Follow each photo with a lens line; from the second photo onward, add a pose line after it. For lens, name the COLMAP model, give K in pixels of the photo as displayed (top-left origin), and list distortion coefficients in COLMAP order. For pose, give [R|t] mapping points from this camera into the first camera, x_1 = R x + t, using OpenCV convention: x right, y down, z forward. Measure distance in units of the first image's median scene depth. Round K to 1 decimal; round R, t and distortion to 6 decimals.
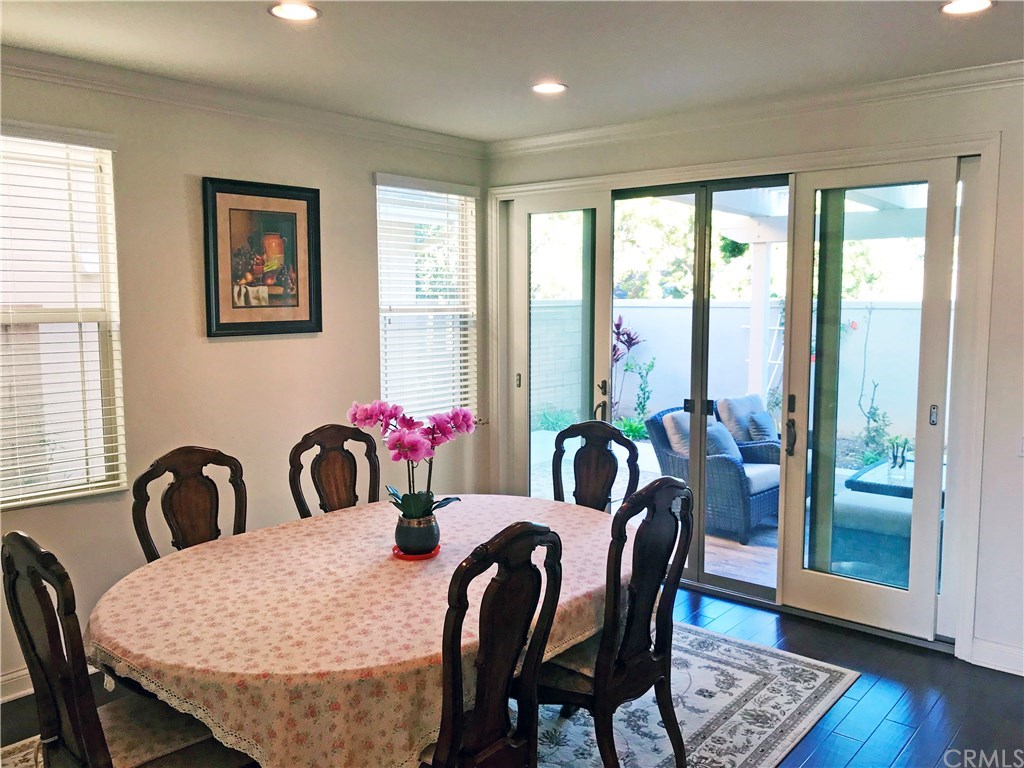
lens RADIAL K [[844.9, 0, 512.9], [0, 844.9, 378.2], [0, 0, 1]] dist [0.024627, -0.014830]
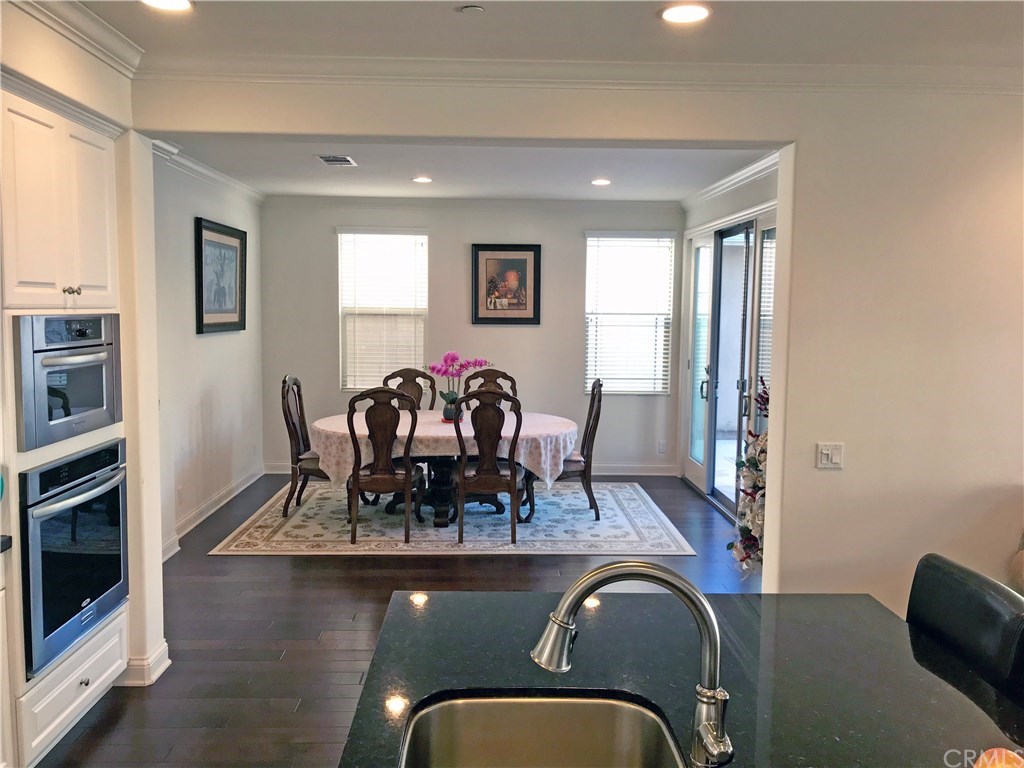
lens RADIAL K [[844.9, 0, 512.1], [0, 844.9, 390.0], [0, 0, 1]] dist [0.024627, -0.014830]
pose [[0.648757, 0.078329, -0.756954, 1.173312], [-0.084895, 0.995929, 0.030299, 0.036430], [0.756246, 0.044605, 0.652766, -0.210587]]
